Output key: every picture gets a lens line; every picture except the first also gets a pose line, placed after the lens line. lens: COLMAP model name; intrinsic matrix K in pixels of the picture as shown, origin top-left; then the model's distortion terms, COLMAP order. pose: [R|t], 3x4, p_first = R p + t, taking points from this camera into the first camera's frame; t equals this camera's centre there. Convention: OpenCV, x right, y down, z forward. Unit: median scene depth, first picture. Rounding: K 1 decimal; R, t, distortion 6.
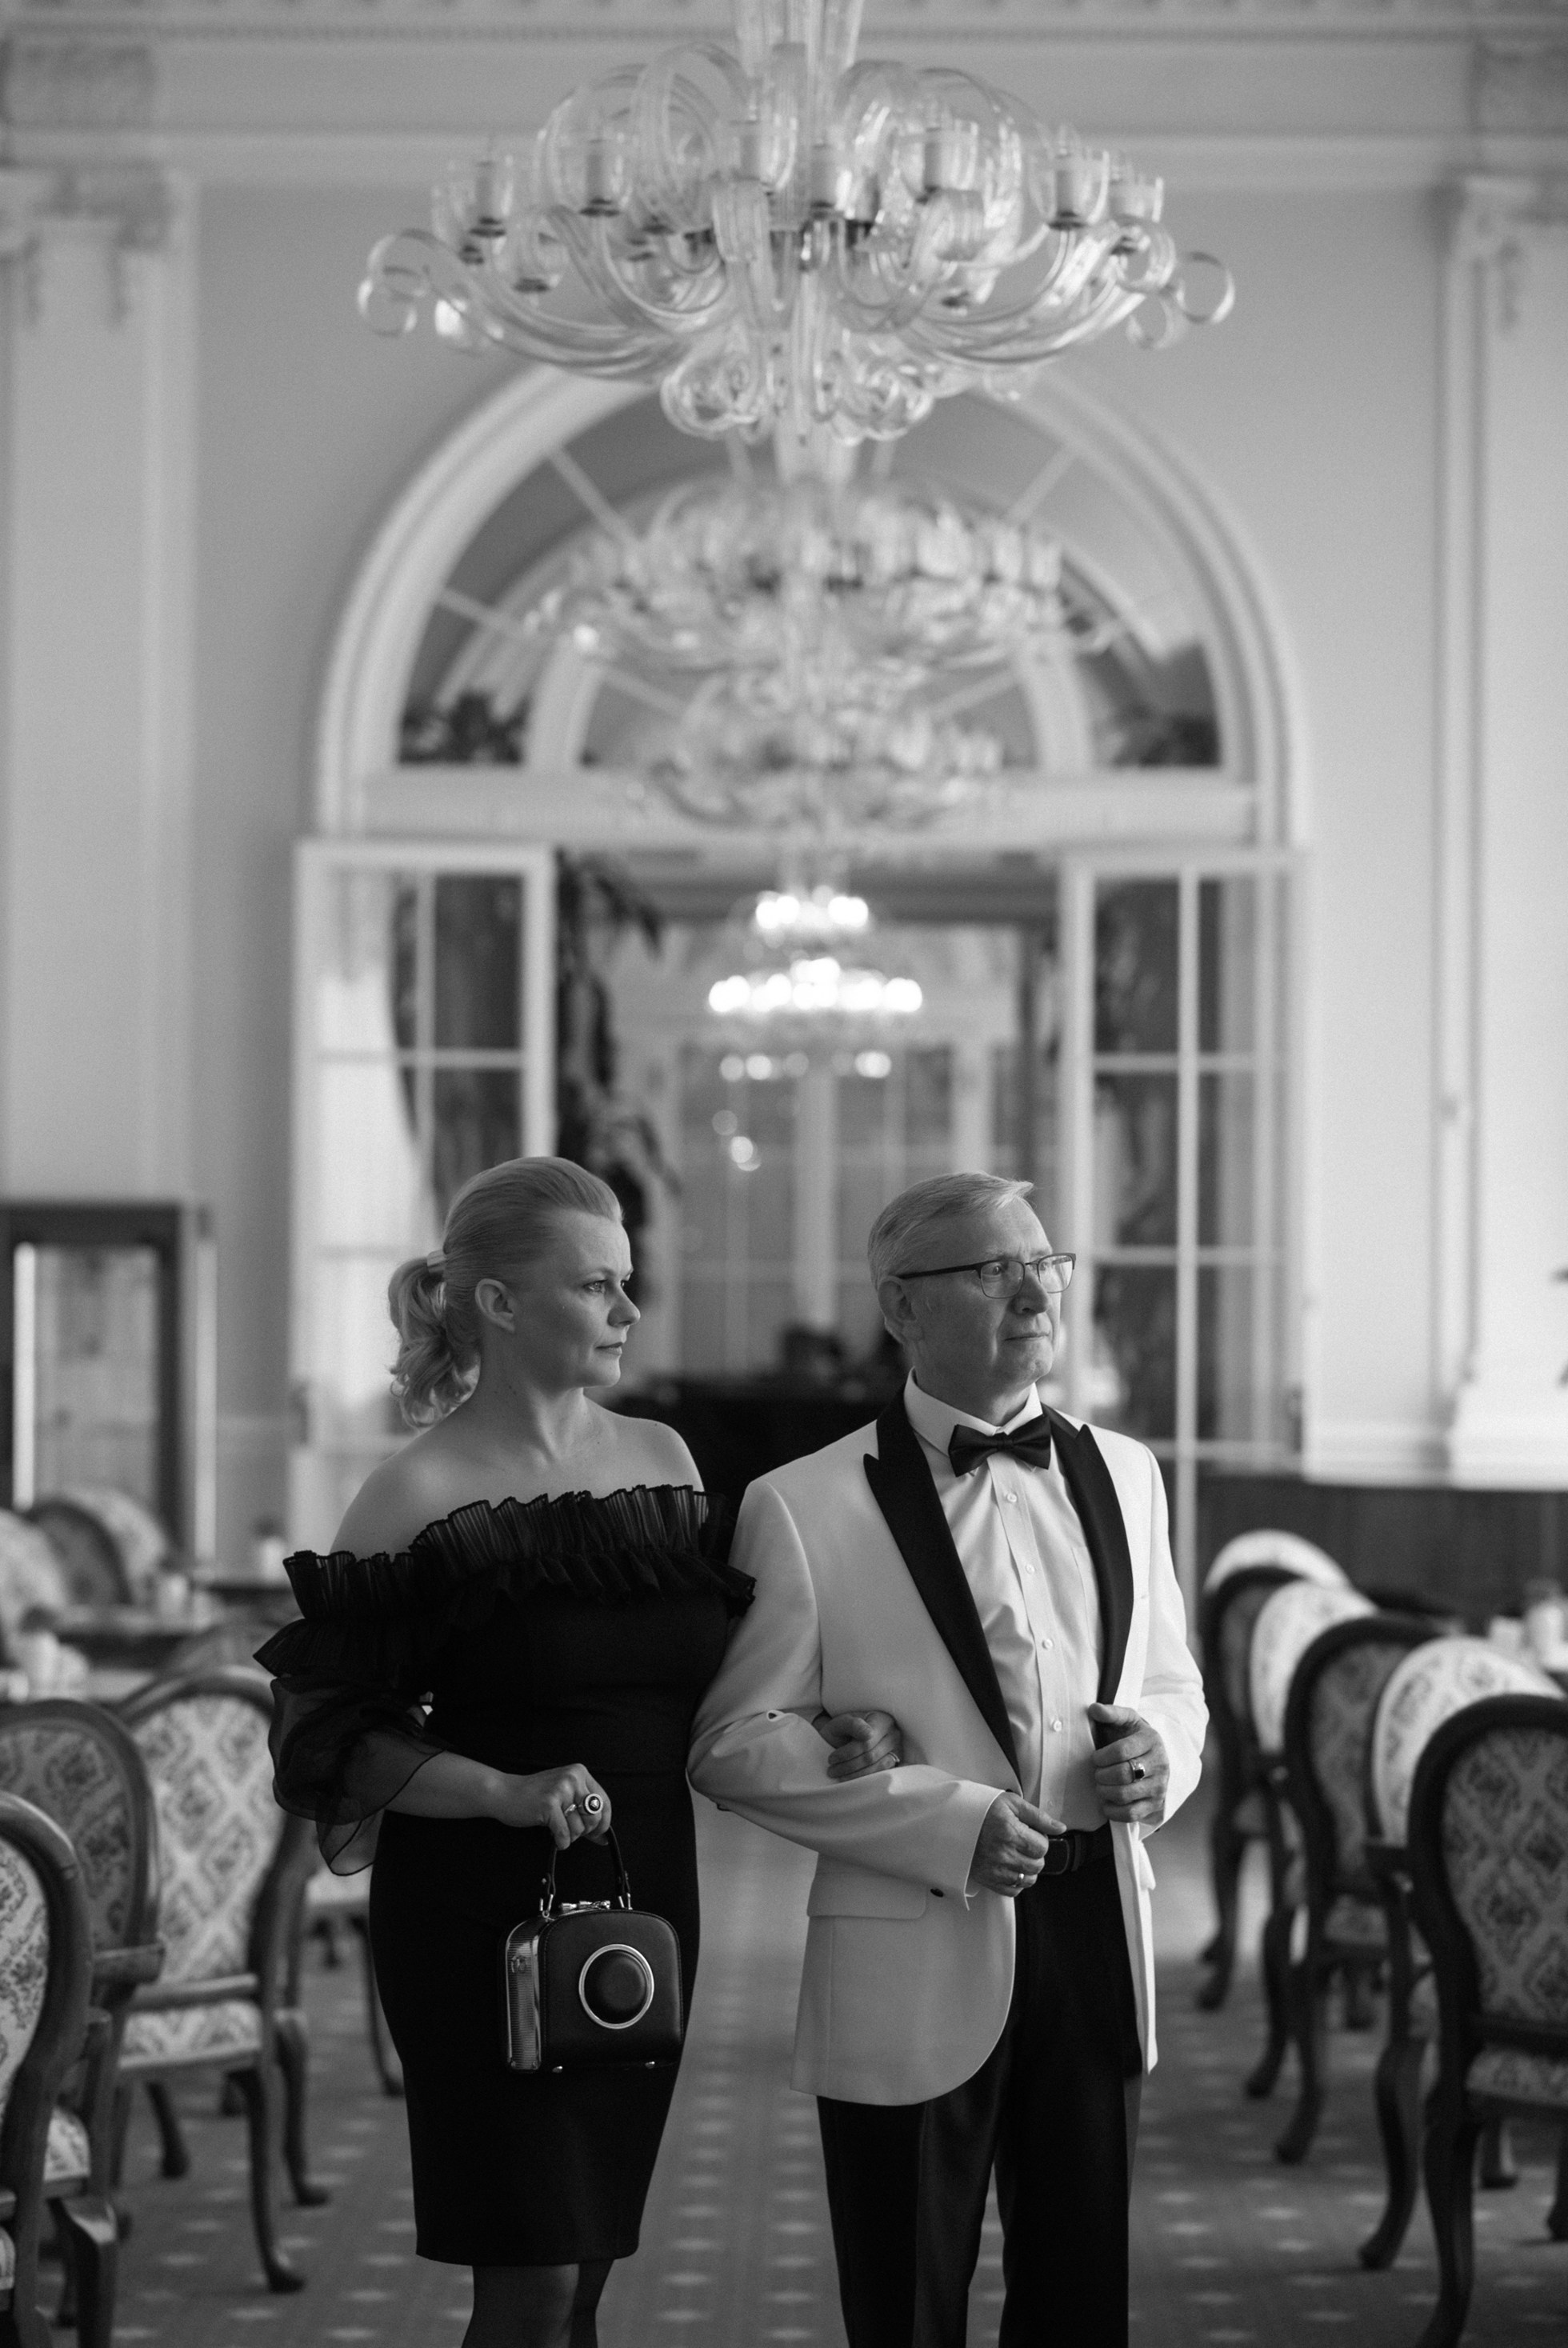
lens RADIAL K [[5558.4, 0, 784.0], [0, 5558.4, 1174.0], [0, 0, 1]] dist [-0.056082, 0.716026]
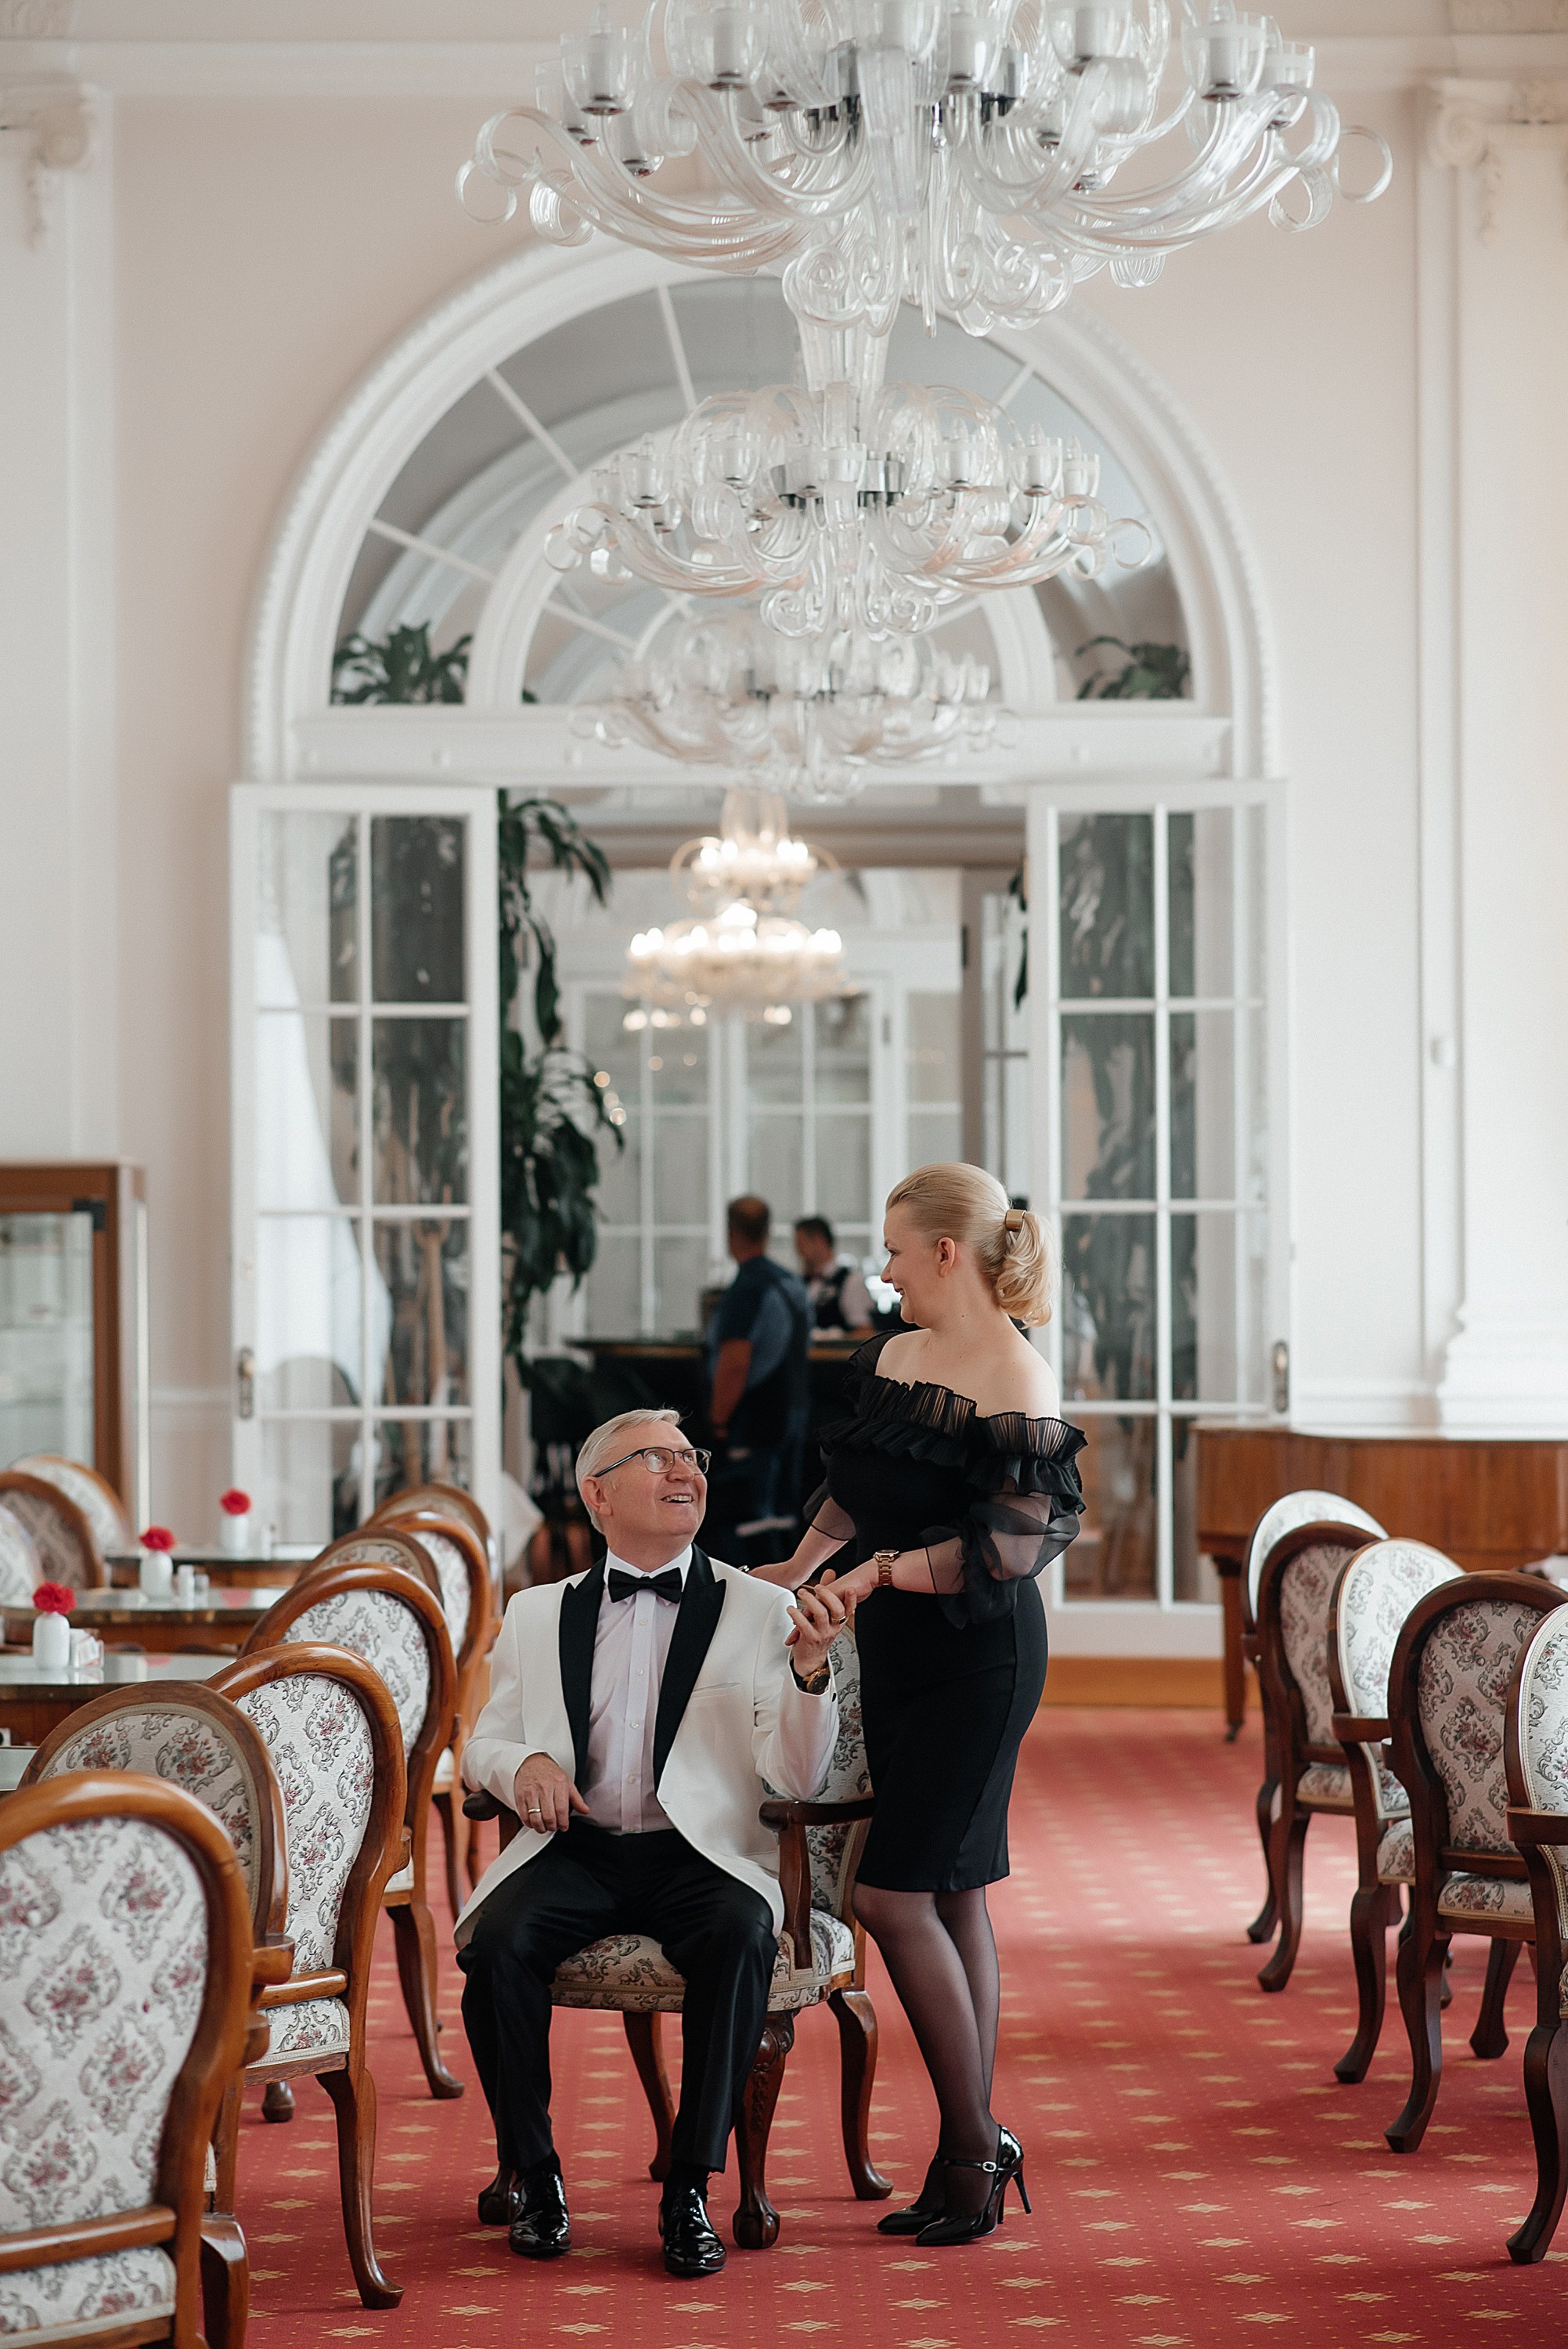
lens RADIAL K [[5722.7, 0, 784.0], [0, 5722.7, 1174.5], [0, 0, 1]] dist [-0.004068, 0.076648]
pose [[0.999583, -0.012836, 0.025852, -0.020600], [0.012650, 0.999893, 0.007340, 0.001326], [-0.025943, -0.007010, 0.999639, 0.013657]]
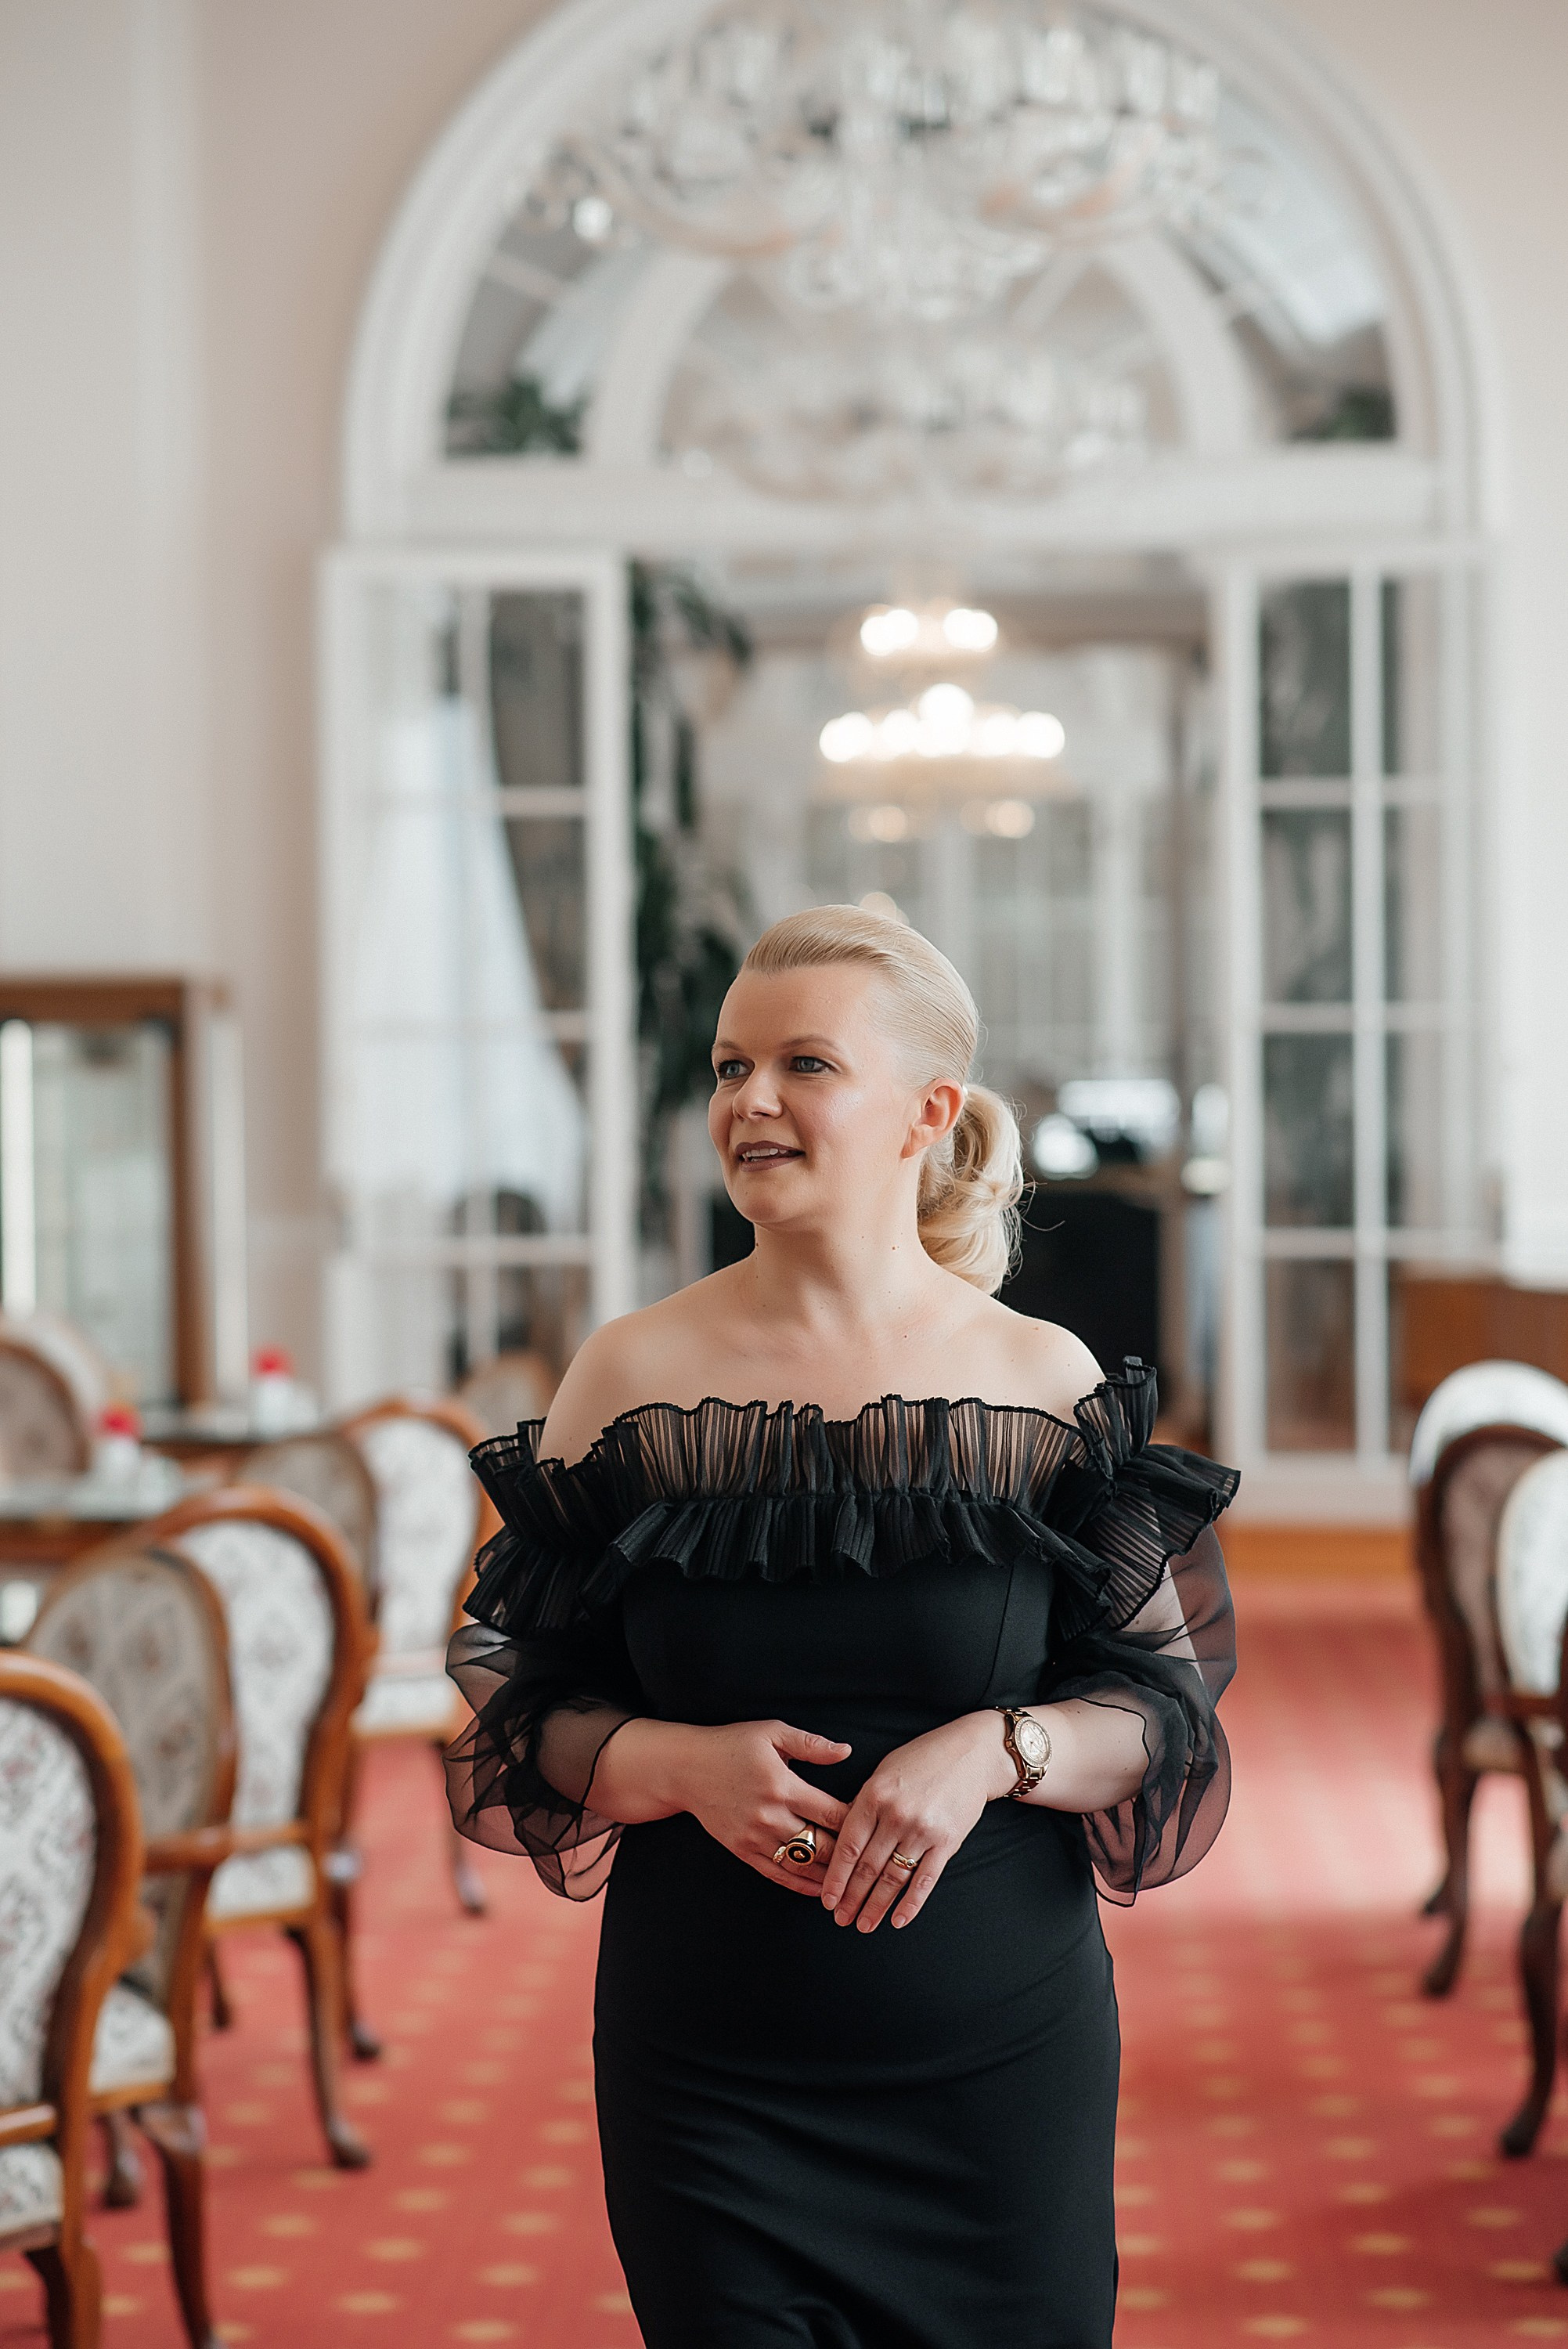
lens RADIAL K [[5560.1, 0, 784.0], [0, 5560.1, 1174.5], [0, 0, 1]] dist [-0.056082, 0.716026]
pose [[0.999494, -0.016306, -0.027316, 0.006226], [0.017412, 0.999018, 0.040743, 0.002749], [0.026625, -0.041198, 0.998796, 0.157542]]
